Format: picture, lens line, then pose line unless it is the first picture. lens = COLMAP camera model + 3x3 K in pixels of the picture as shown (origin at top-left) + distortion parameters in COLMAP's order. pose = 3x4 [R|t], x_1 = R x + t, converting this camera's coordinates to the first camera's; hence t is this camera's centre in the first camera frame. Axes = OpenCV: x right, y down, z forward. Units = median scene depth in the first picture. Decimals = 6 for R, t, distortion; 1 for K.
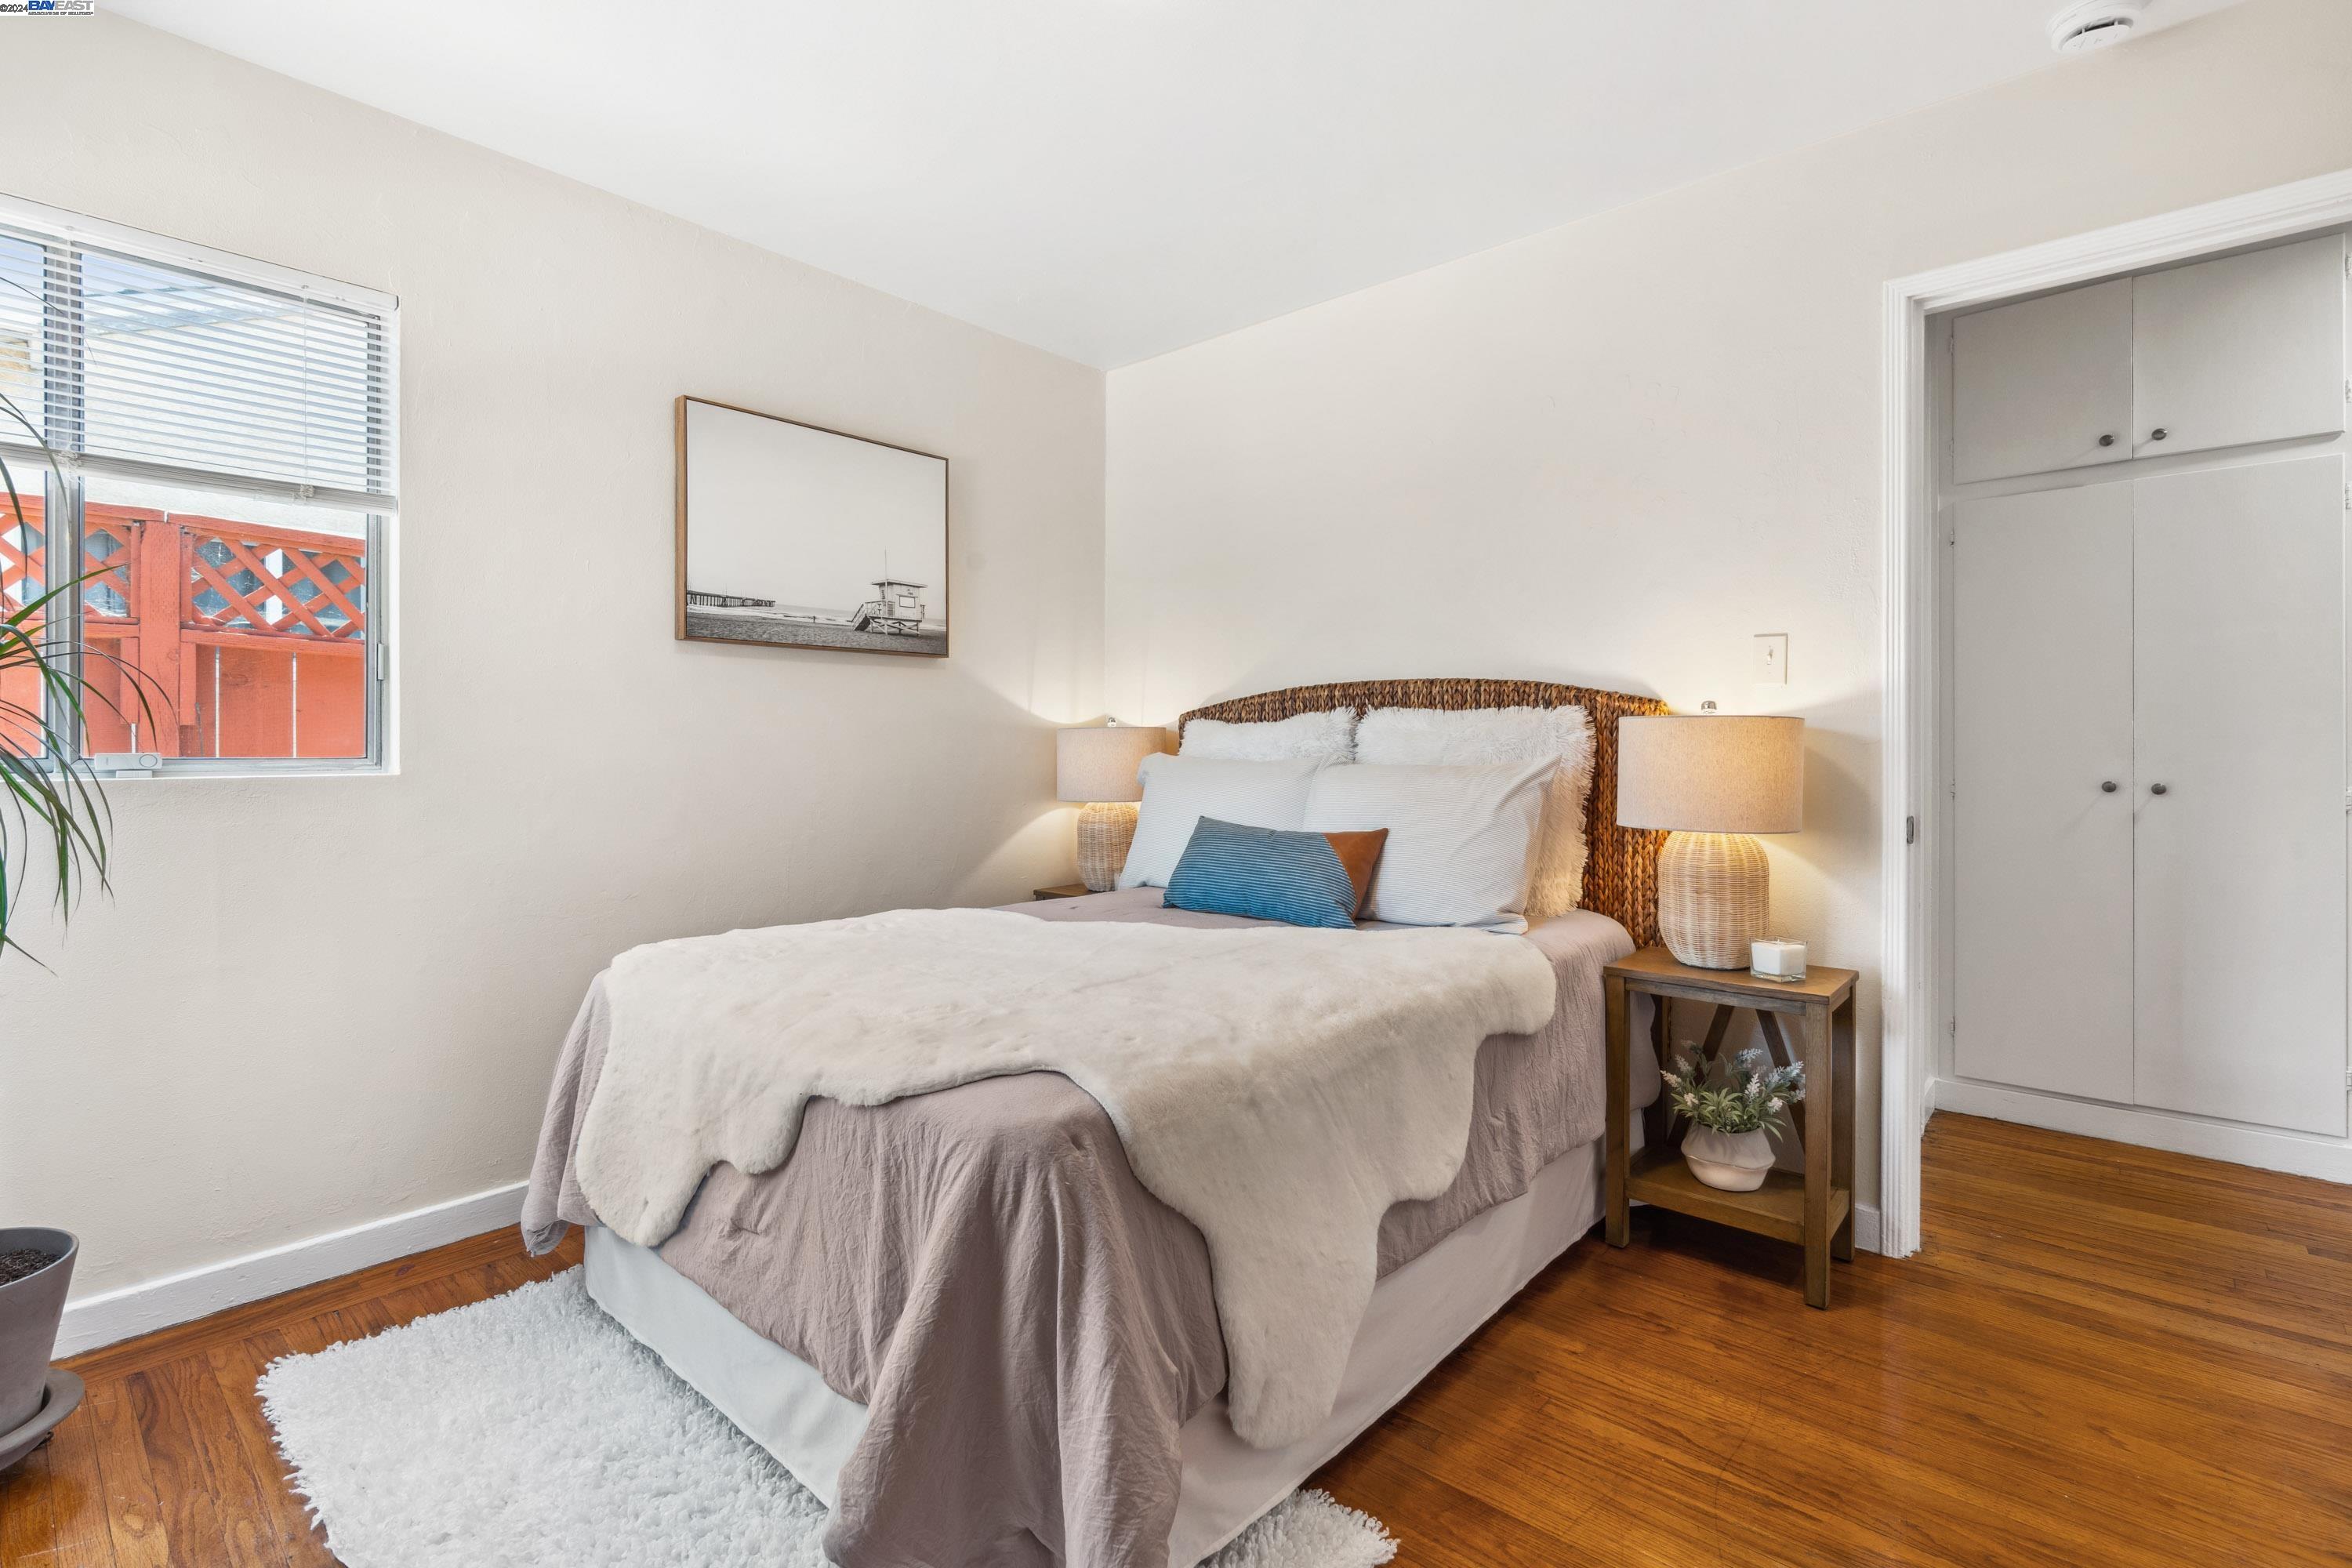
lens RADIAL K [[1070.0, 0, 1172.7], [0, 1070.0, 763.5], [0, 0, 1]] dist [-0.007737, 0.004340]
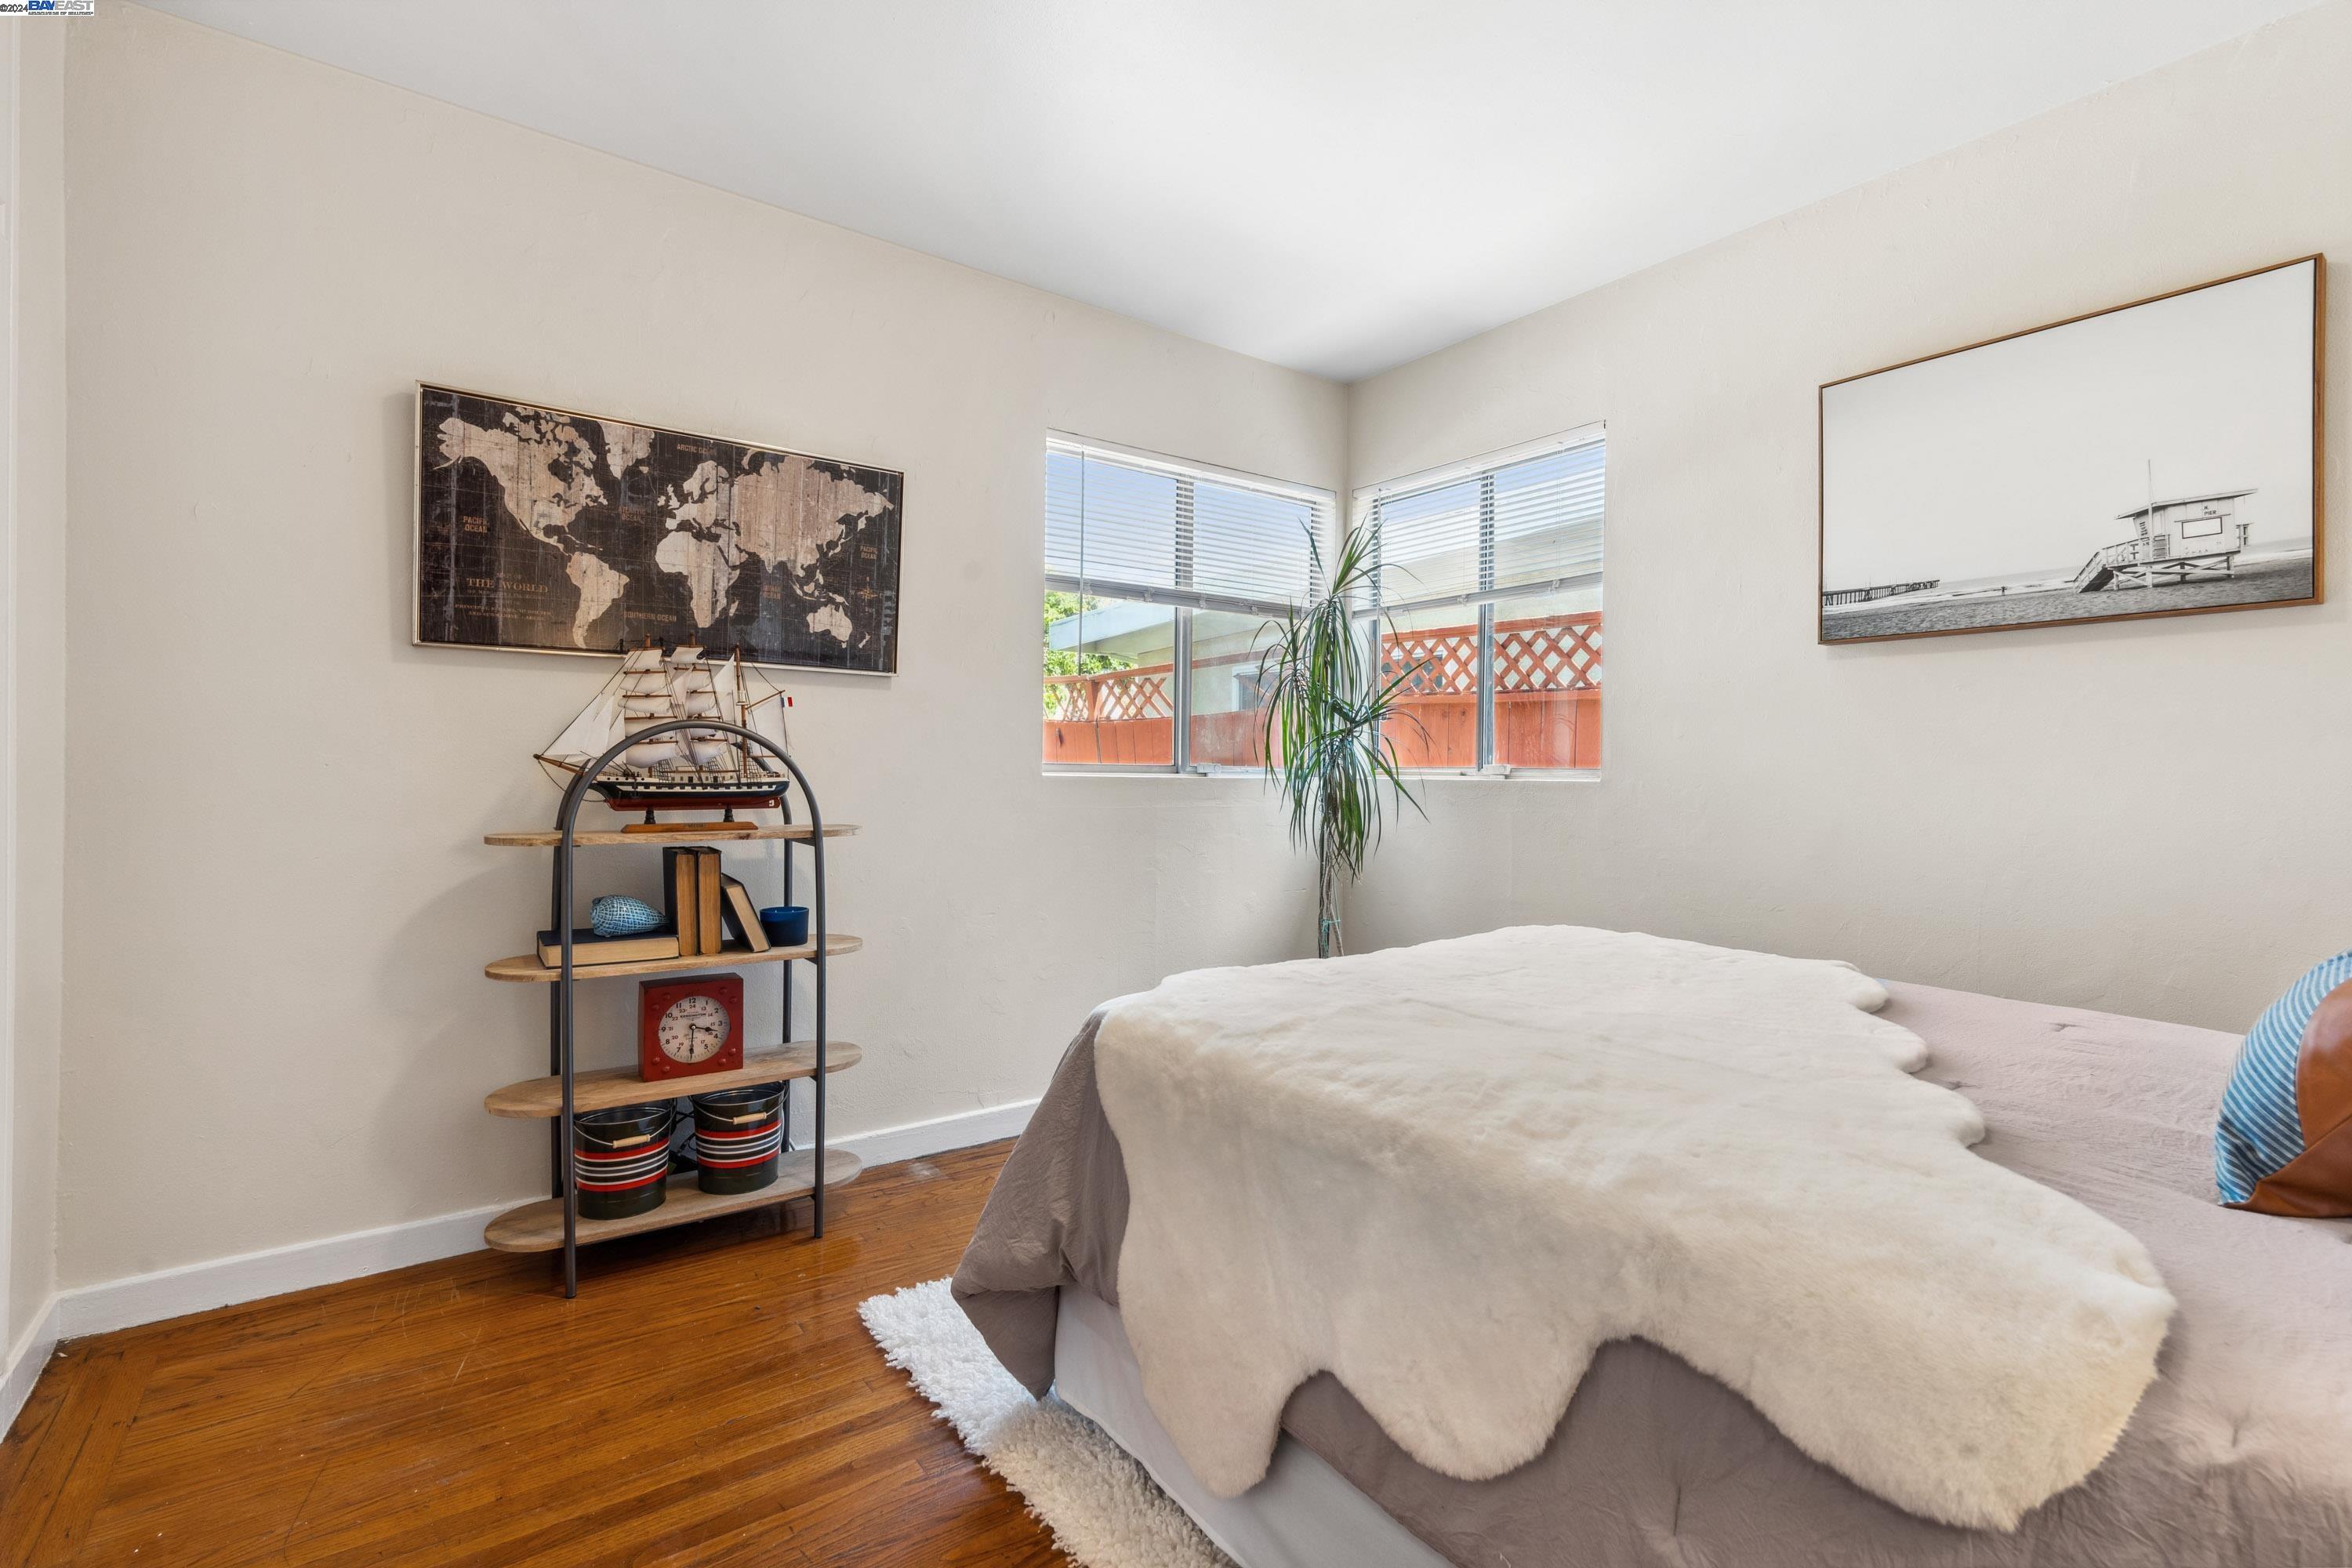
lens RADIAL K [[1070.0, 0, 1173.7], [0, 1070.0, 772.8], [0, 0, 1]] dist [-0.007737, 0.004340]
pose [[-0.215222, 0.009459, -0.976519, 0.529124], [-0.015984, 0.999785, 0.013207, -0.006179], [0.976434, 0.018452, -0.215025, 0.586536]]
